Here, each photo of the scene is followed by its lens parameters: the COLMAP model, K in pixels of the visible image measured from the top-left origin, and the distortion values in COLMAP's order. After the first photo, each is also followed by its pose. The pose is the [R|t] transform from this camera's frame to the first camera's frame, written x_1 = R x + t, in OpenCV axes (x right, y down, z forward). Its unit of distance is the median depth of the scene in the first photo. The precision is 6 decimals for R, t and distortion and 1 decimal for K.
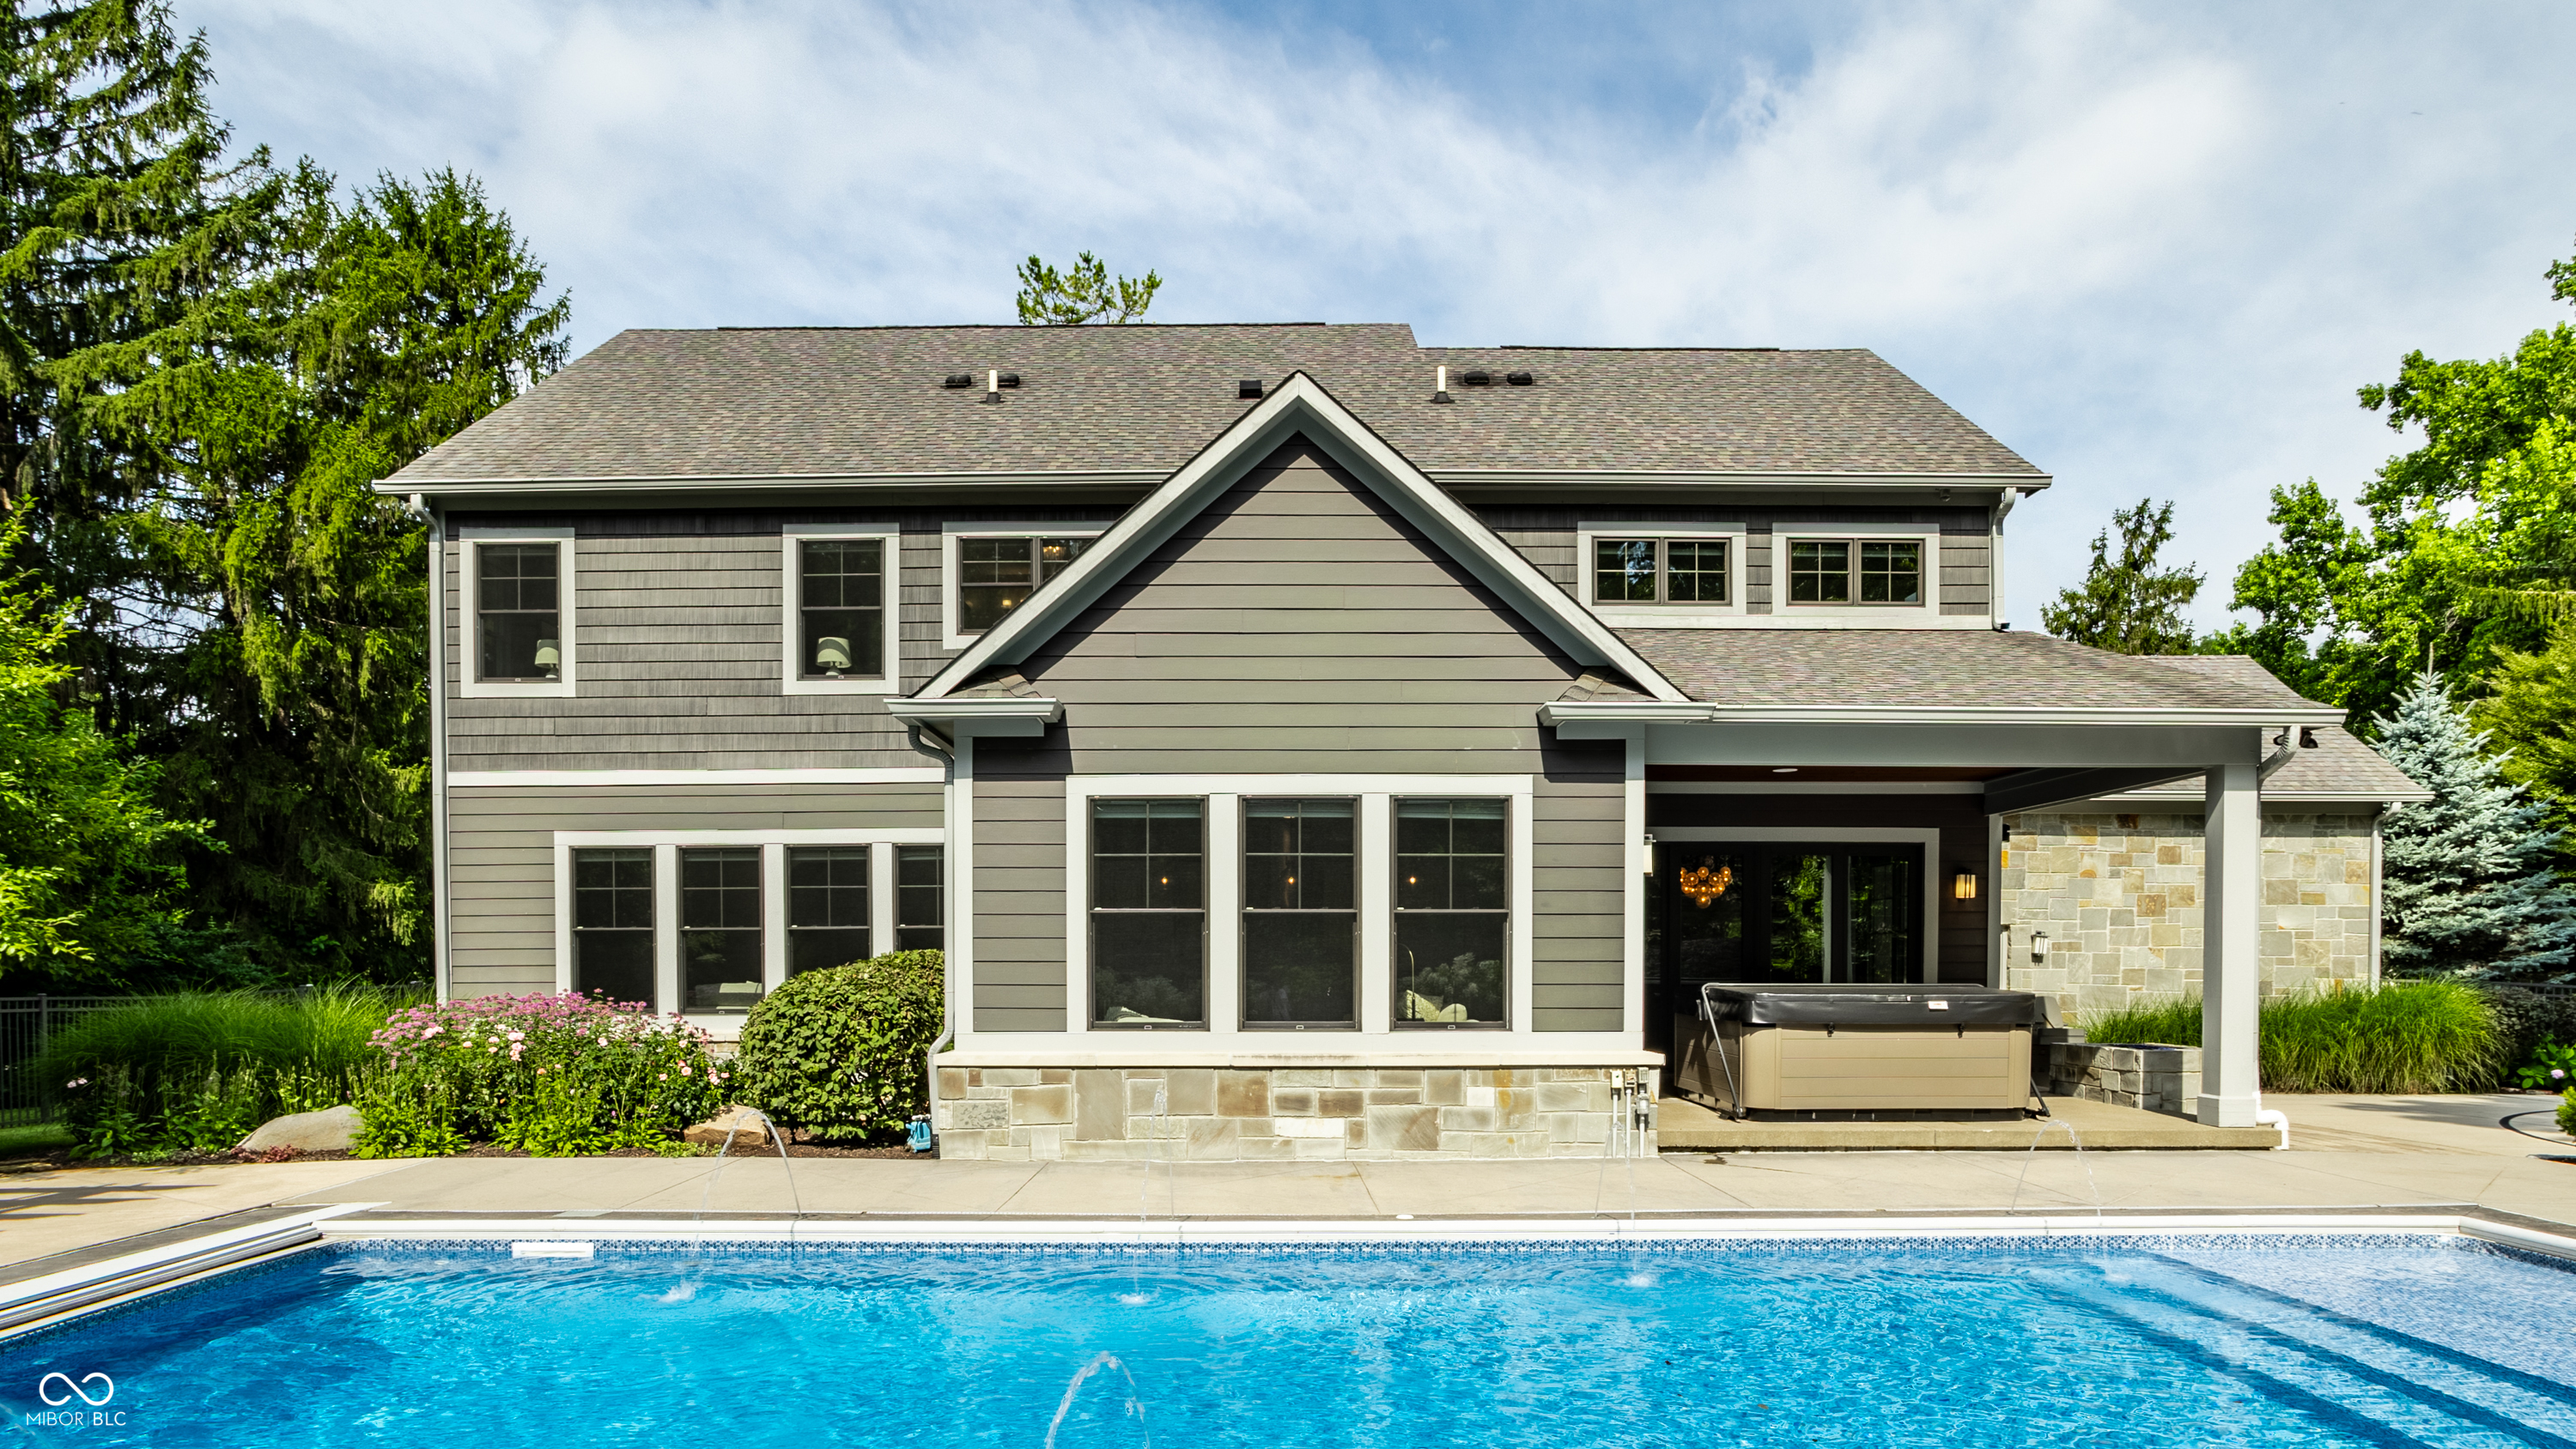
lens RADIAL K [[1569.8, 0, 1323.1], [0, 1569.8, 1014.5], [0, 0, 1]] dist [-0.026905, 0.009768]
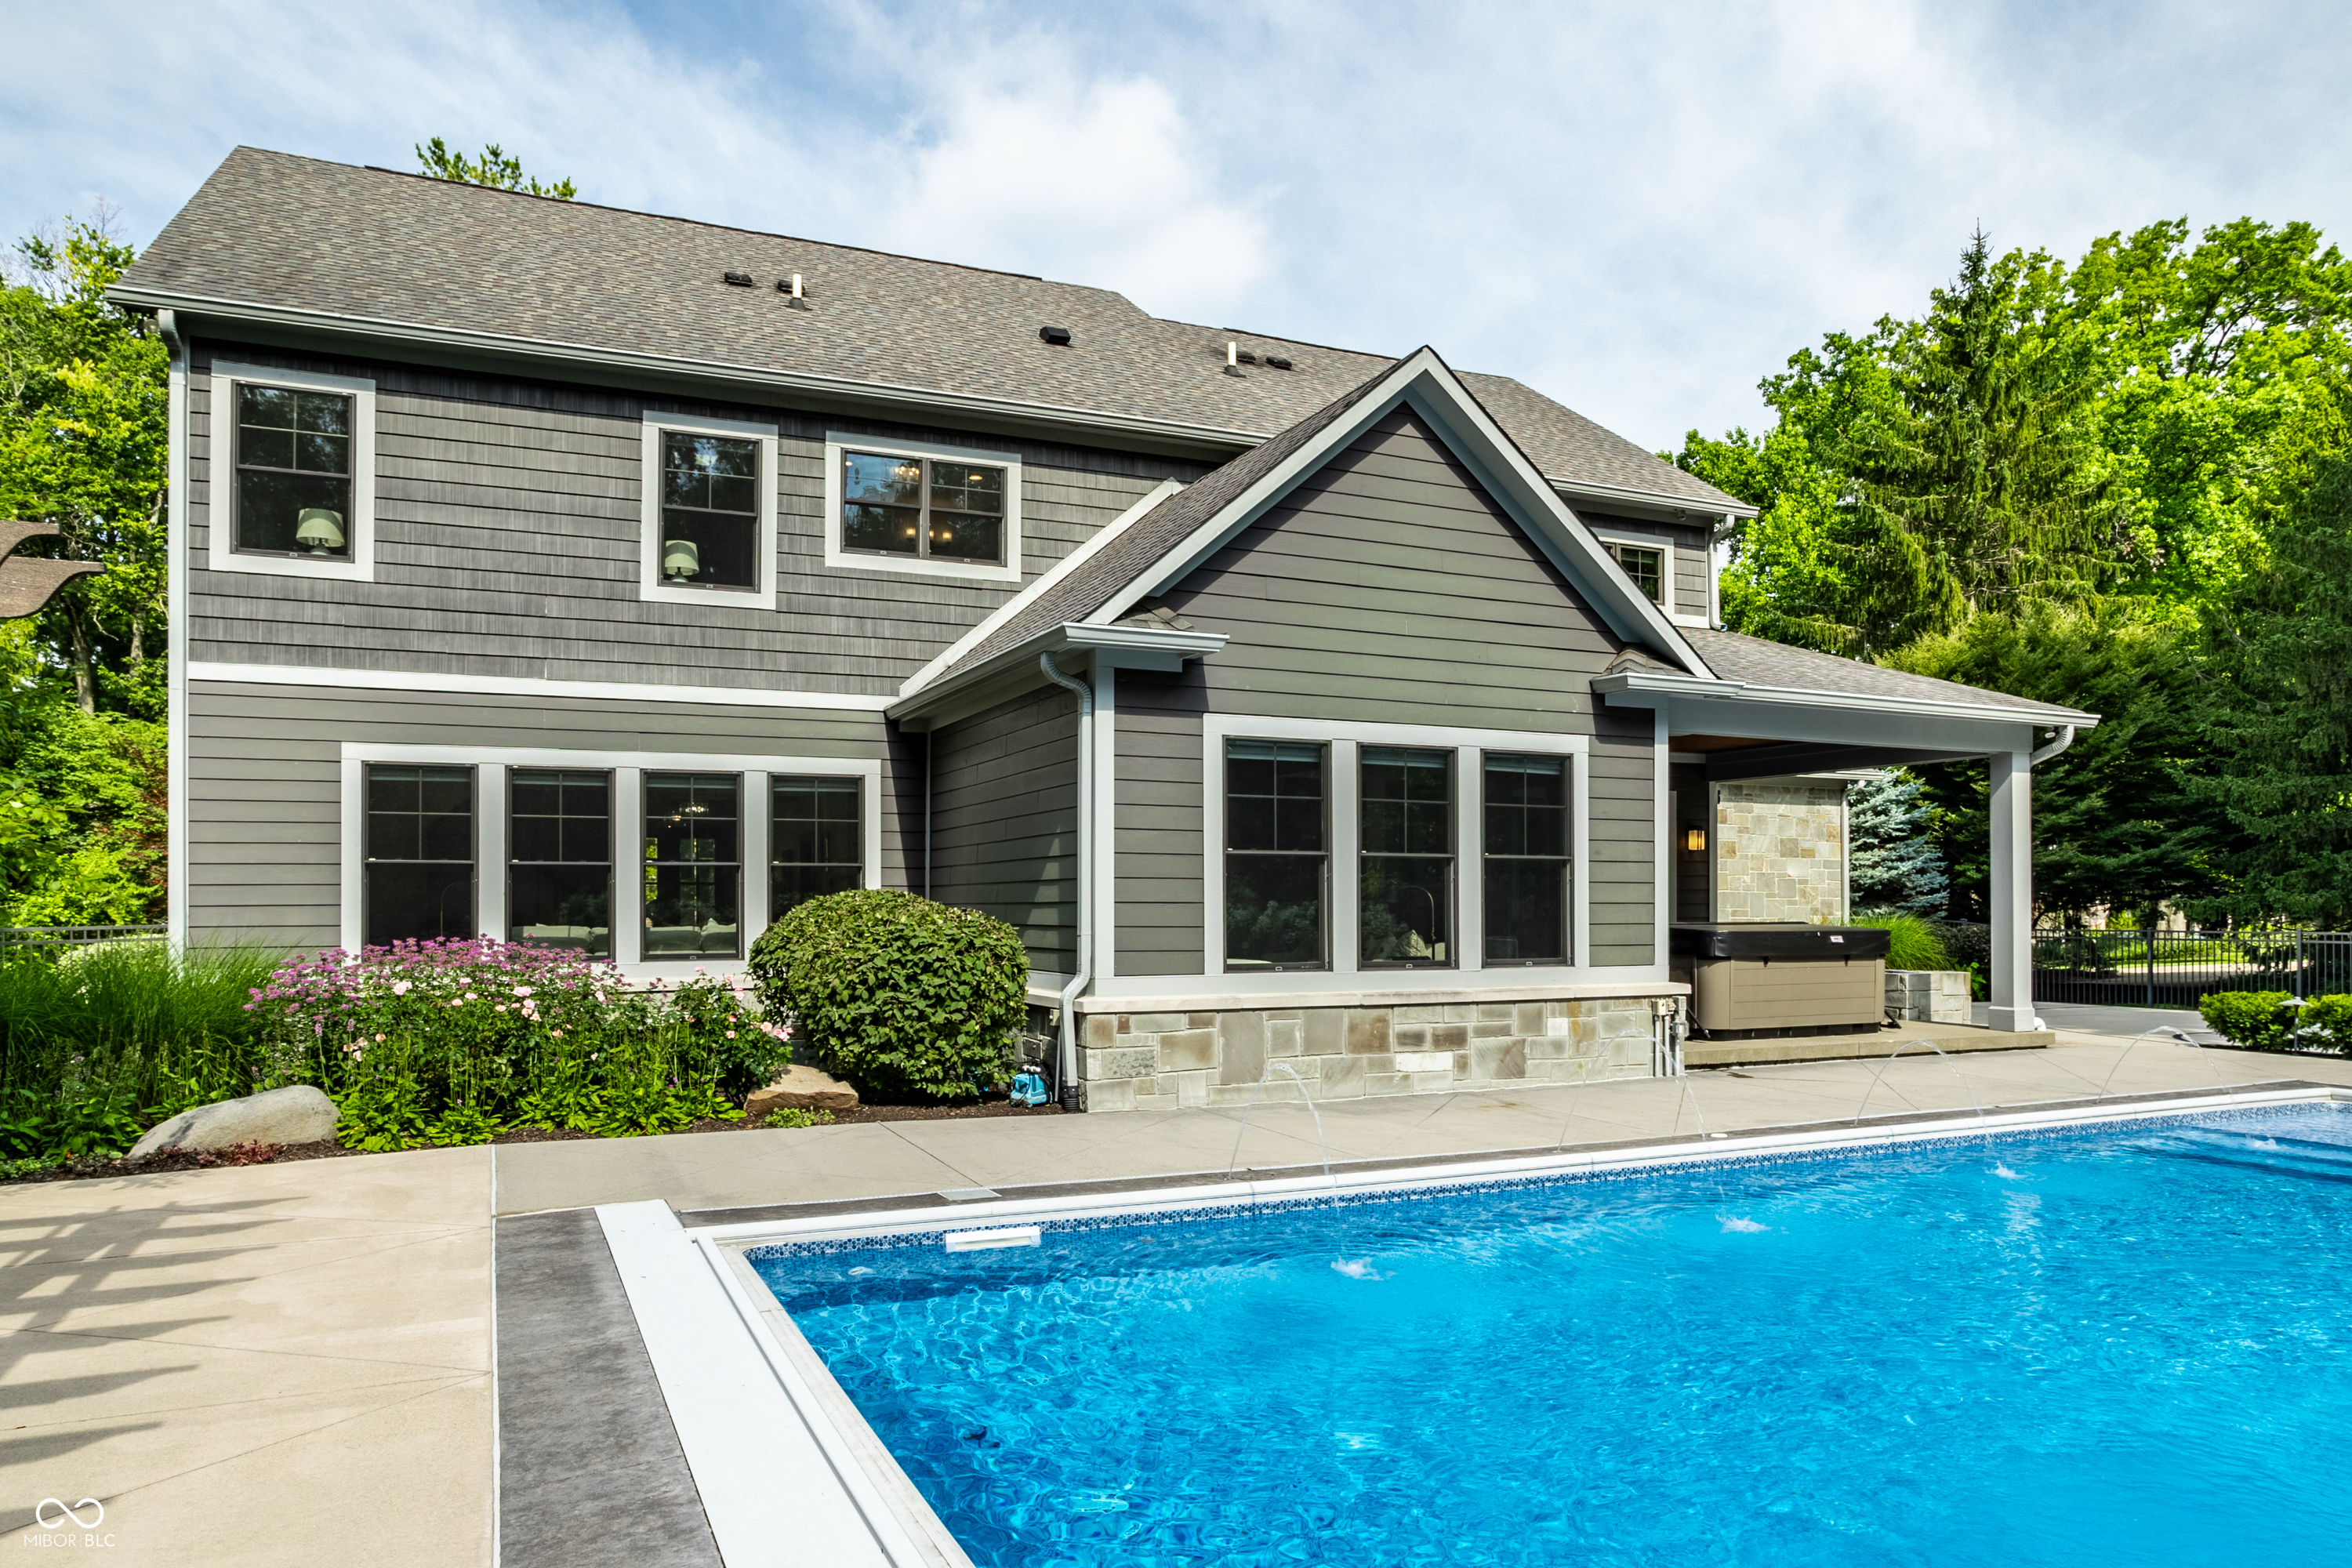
lens RADIAL K [[1484.7, 0, 1205.0], [0, 1484.7, 905.7], [0, 0, 1]] dist [-0.025777, 0.007549]
pose [[0.915303, 0.000574, 0.402766, -0.390309], [0.011648, 0.999543, -0.027895, -0.004321], [-0.402598, 0.030224, 0.914878, 0.109877]]
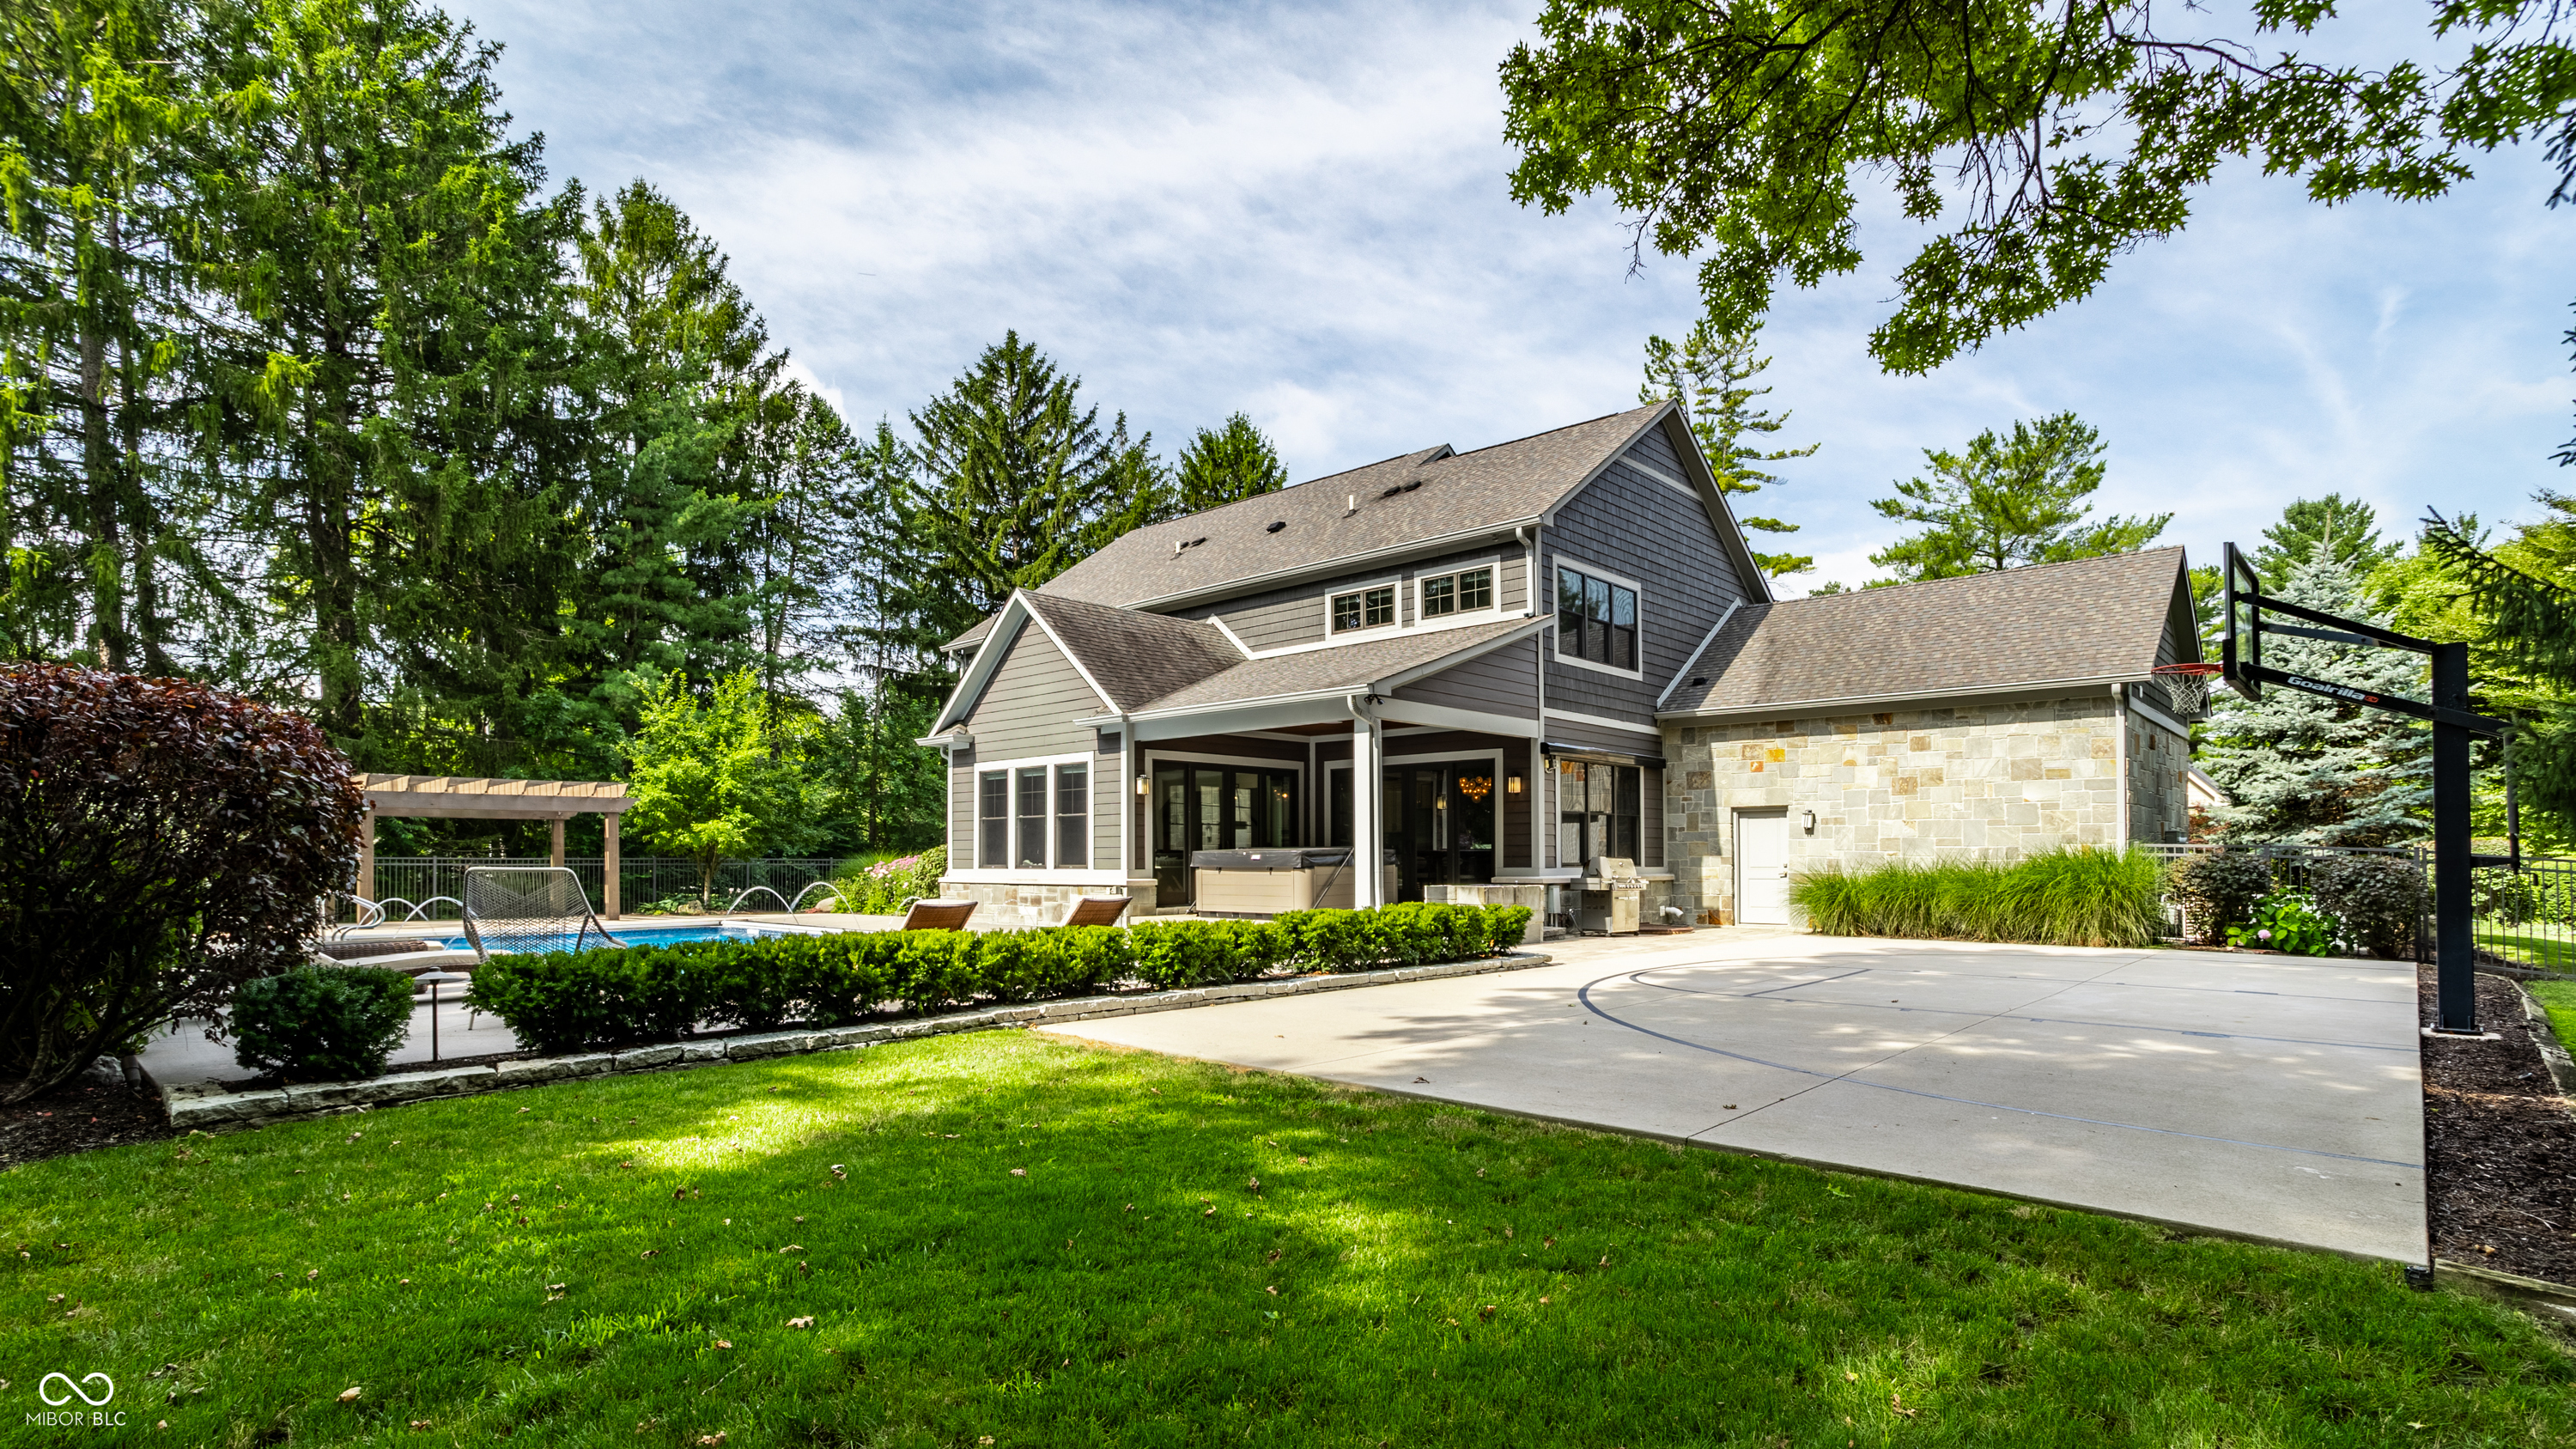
lens RADIAL K [[1252.3, 0, 1291.3], [0, 1252.3, 879.1], [0, 0, 1]] dist [-0.029666, -0.000096]
pose [[0.728501, 0.008438, -0.684993, 1.103175], [-0.016370, 0.999853, -0.005094, 0.020652], [0.684850, 0.014924, 0.728532, -0.051487]]
